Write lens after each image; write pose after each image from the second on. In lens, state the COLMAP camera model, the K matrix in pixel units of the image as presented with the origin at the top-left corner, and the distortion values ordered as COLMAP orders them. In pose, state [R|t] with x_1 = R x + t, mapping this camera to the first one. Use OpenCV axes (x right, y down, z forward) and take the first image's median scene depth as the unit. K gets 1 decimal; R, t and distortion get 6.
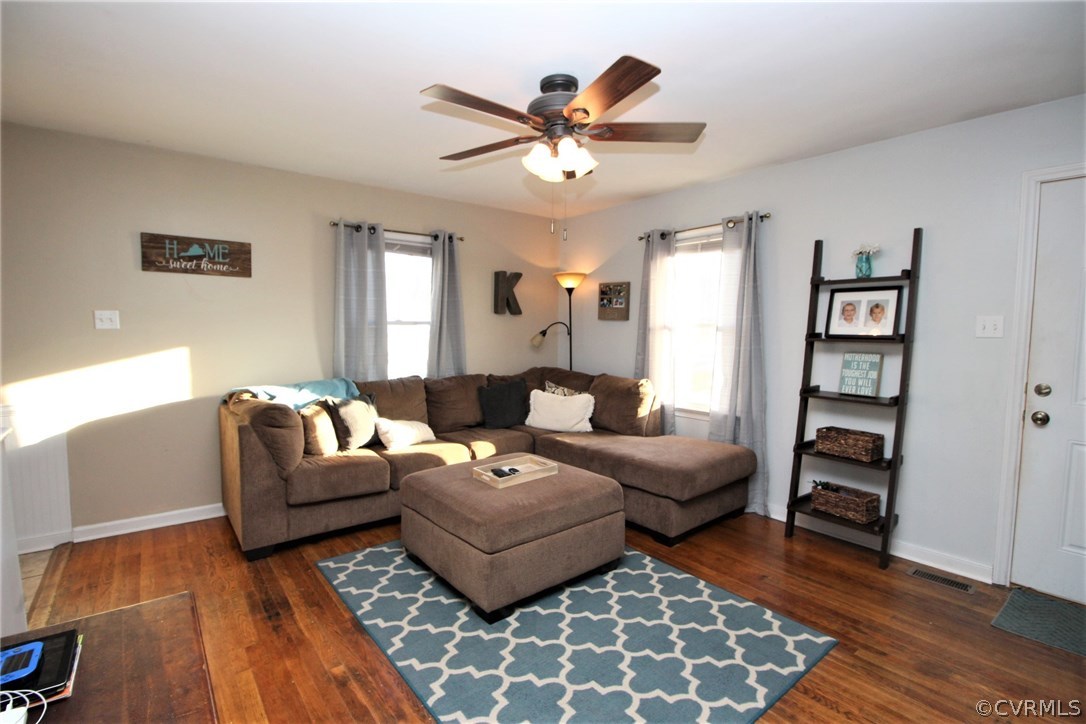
lens RADIAL K [[507.8, 0, 542.2], [0, 507.8, 365.2], [0, 0, 1]] dist [-0.002756, -0.000637]
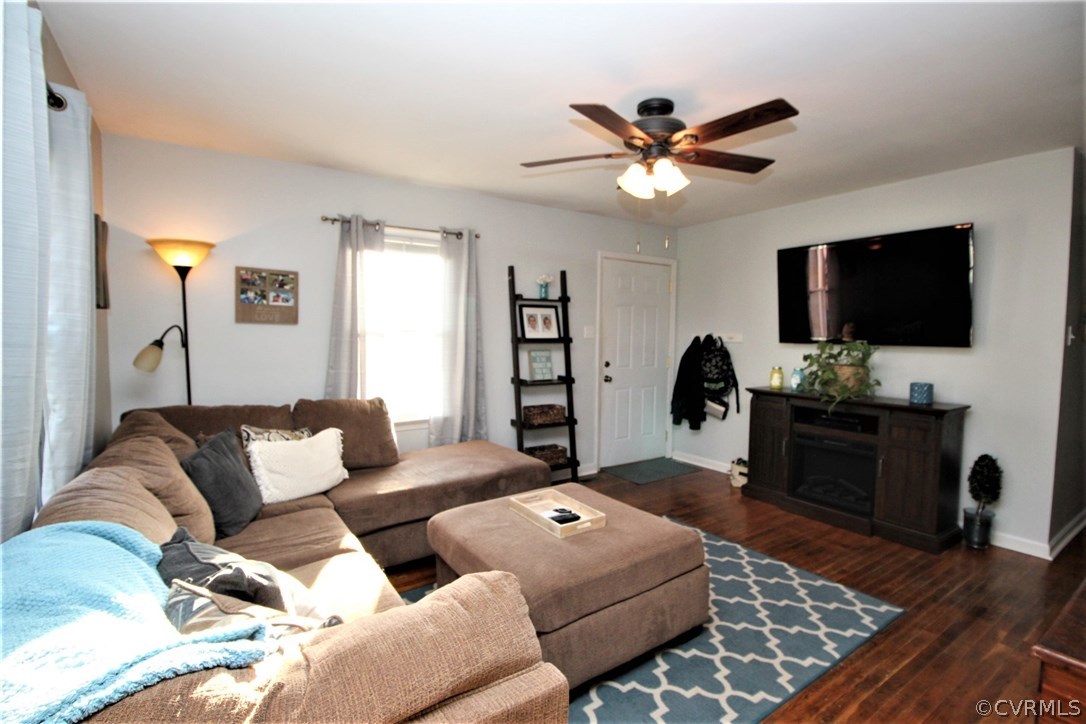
lens RADIAL K [[507.8, 0, 542.2], [0, 507.8, 359.6], [0, 0, 1]] dist [-0.002756, -0.000637]
pose [[0.075267, -0.063788, 0.995121, -0.794053], [0.067807, 0.995969, 0.058714, -0.081500], [-0.994855, 0.063057, 0.079289, 0.869537]]
